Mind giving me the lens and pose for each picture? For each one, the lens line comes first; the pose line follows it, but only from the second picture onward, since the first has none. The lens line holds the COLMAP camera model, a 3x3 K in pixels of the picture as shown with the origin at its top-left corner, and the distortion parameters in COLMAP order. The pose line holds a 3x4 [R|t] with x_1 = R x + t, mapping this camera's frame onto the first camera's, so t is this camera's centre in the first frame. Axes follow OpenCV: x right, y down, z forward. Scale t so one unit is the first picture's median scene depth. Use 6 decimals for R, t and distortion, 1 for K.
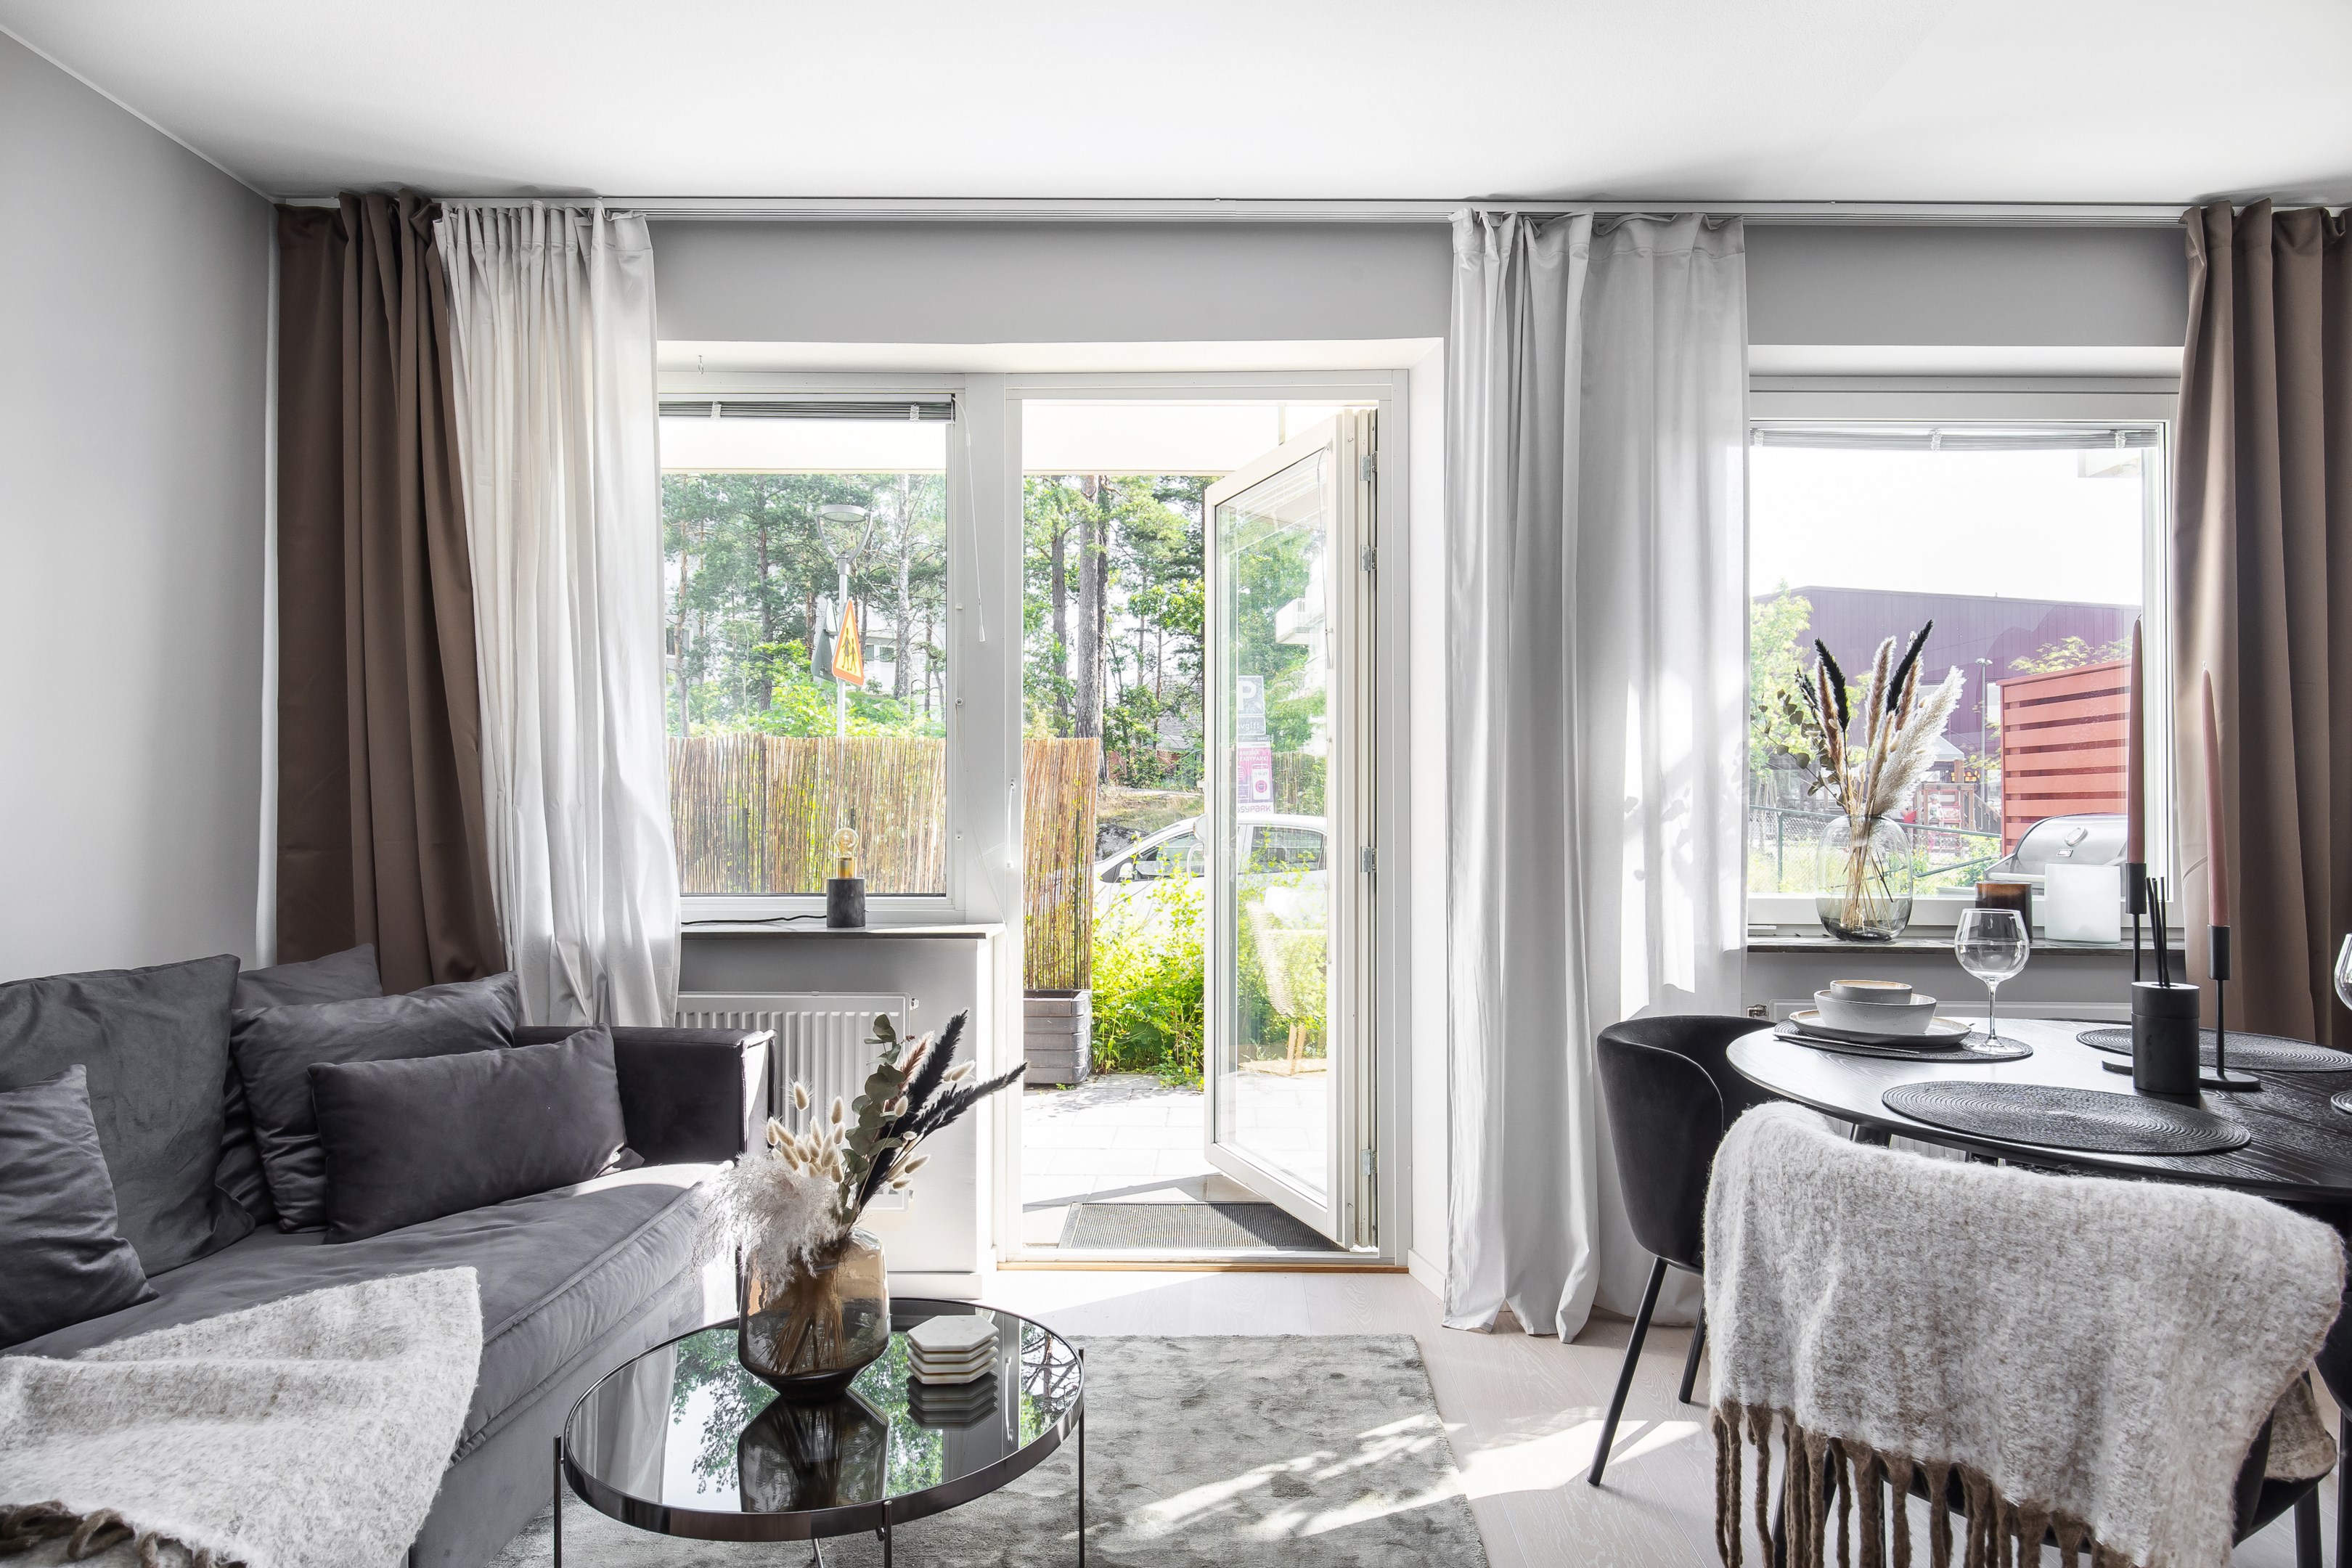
lens RADIAL K [[1340.6, 0, 1177.4], [0, 1340.6, 790.0], [0, 0, 1]] dist [-0.002582, -0.001418]
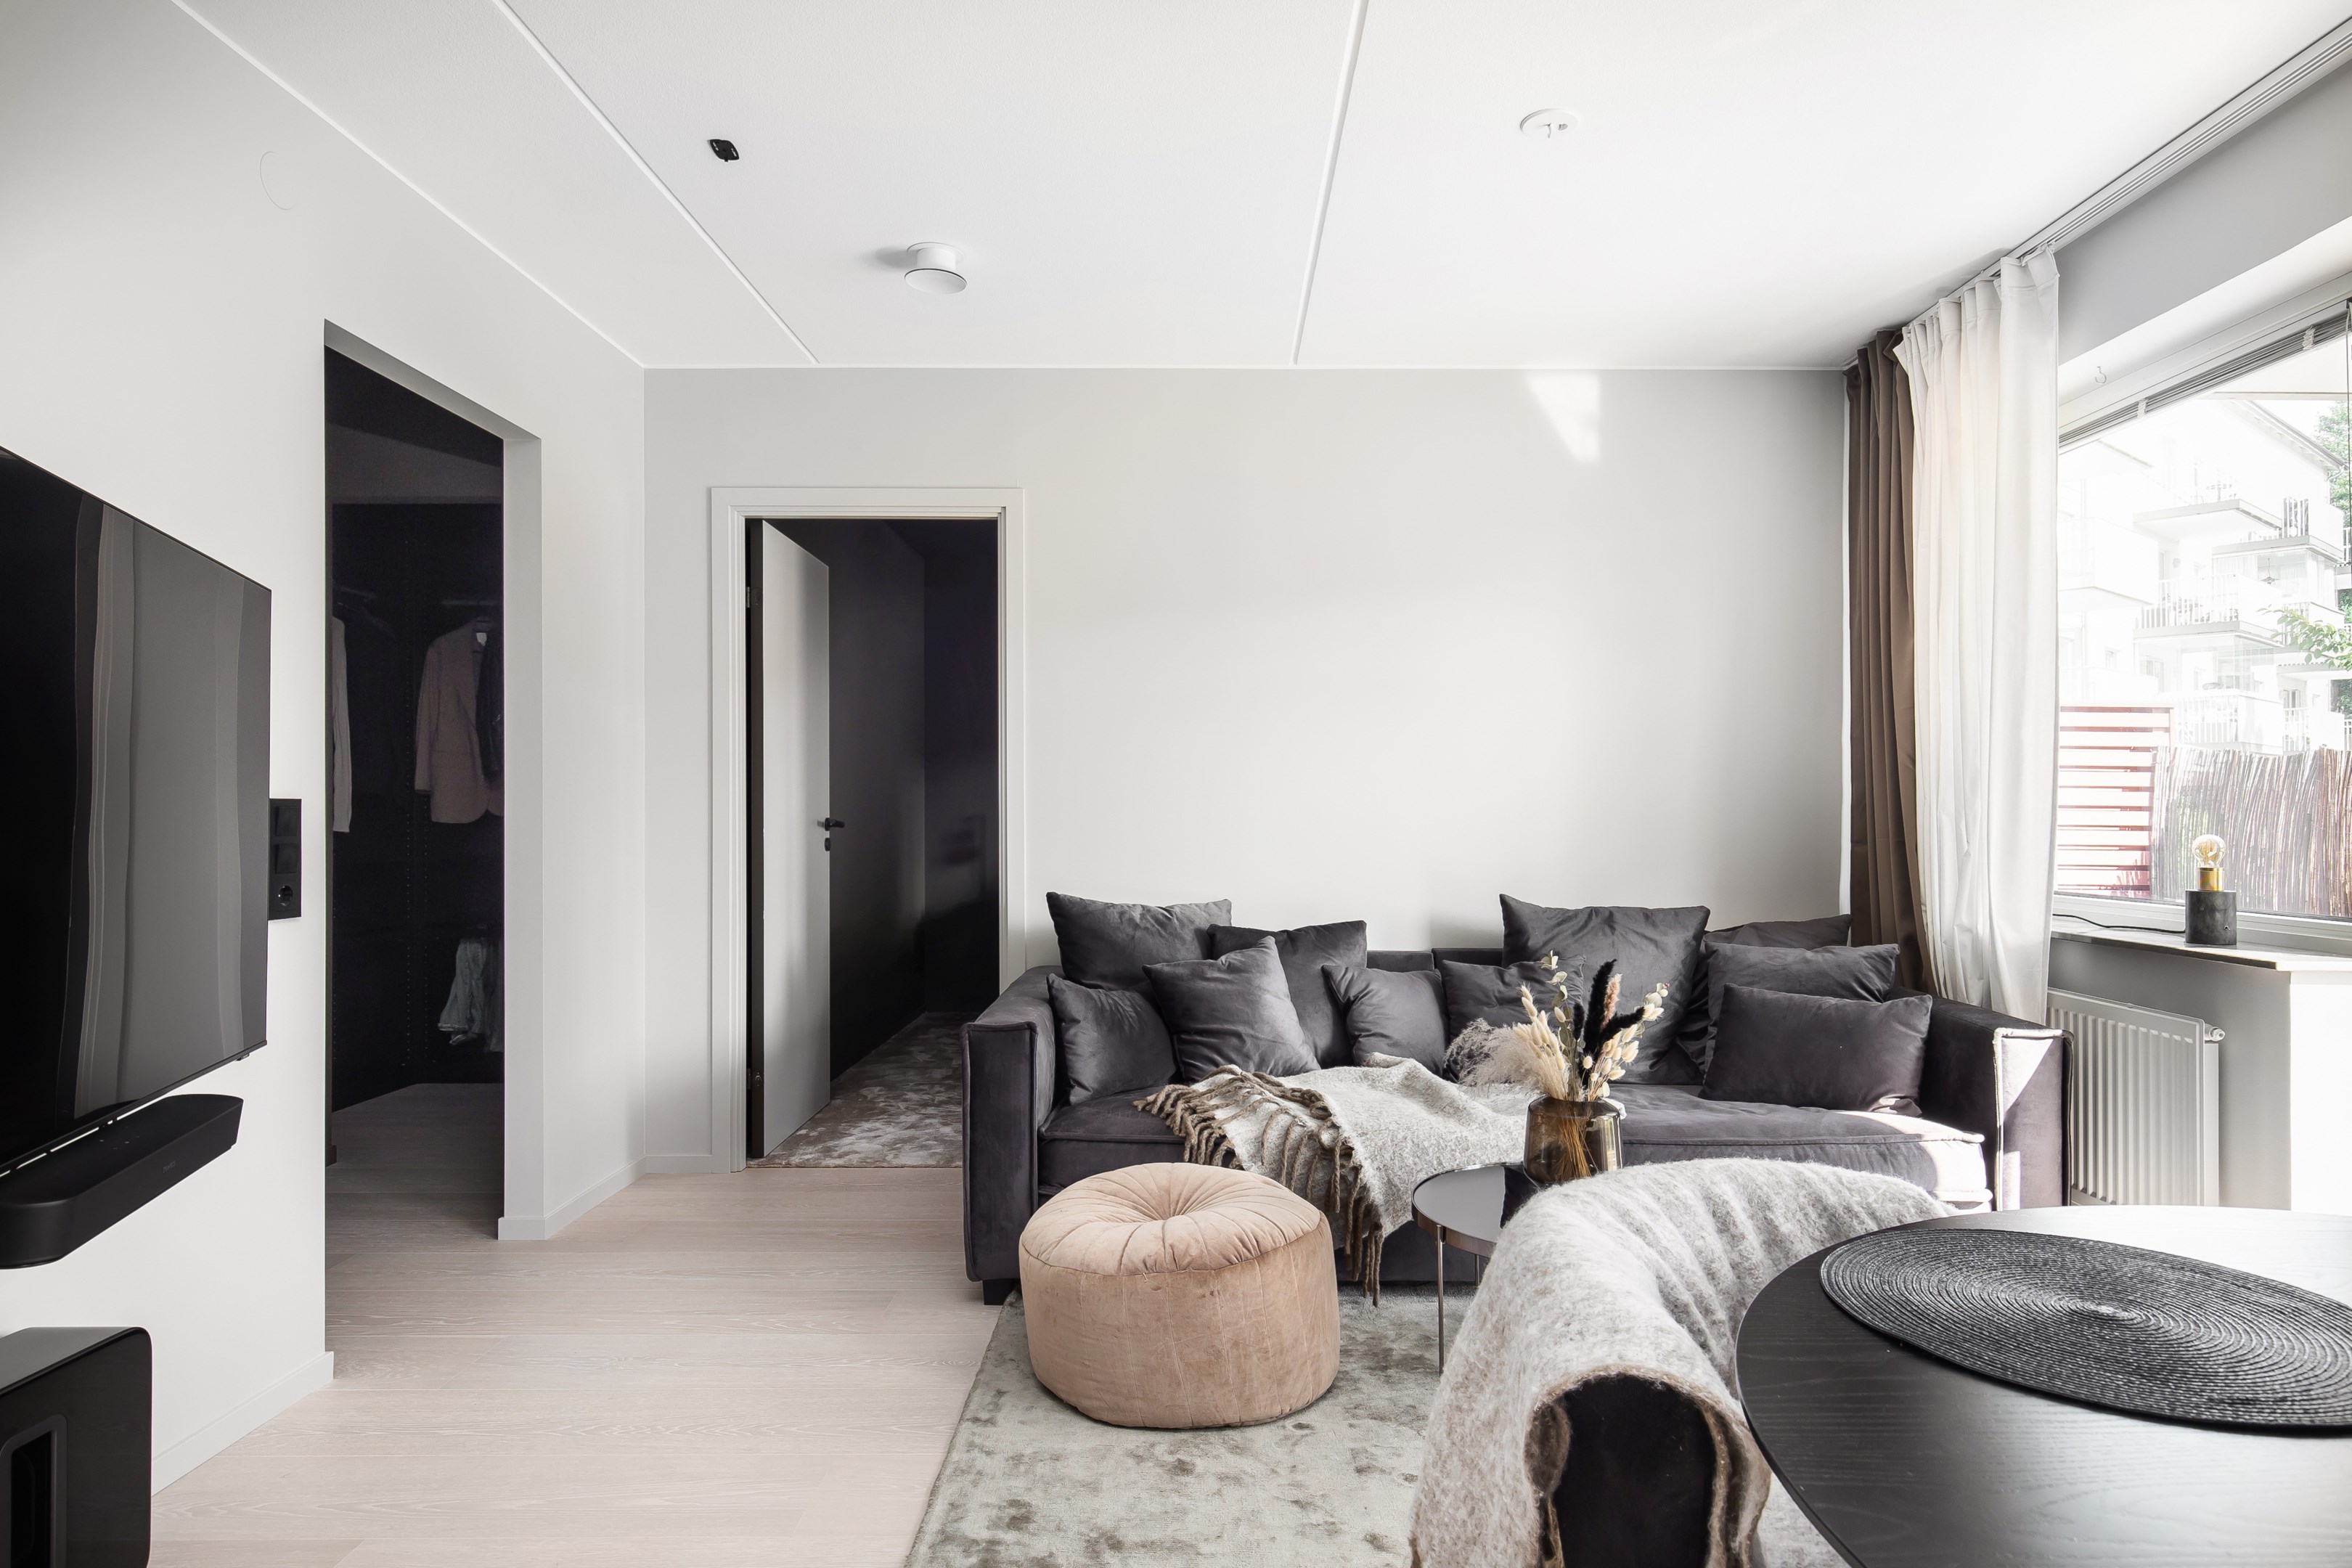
lens RADIAL K [[1340.6, 0, 1175.2], [0, 1340.6, 800.4], [0, 0, 1]] dist [-0.002582, -0.001418]
pose [[-0.003946, -0.009033, -0.999951, 0.707088], [0.012597, 0.999879, -0.009083, 0.004933], [0.999913, -0.012632, -0.003832, 0.324424]]
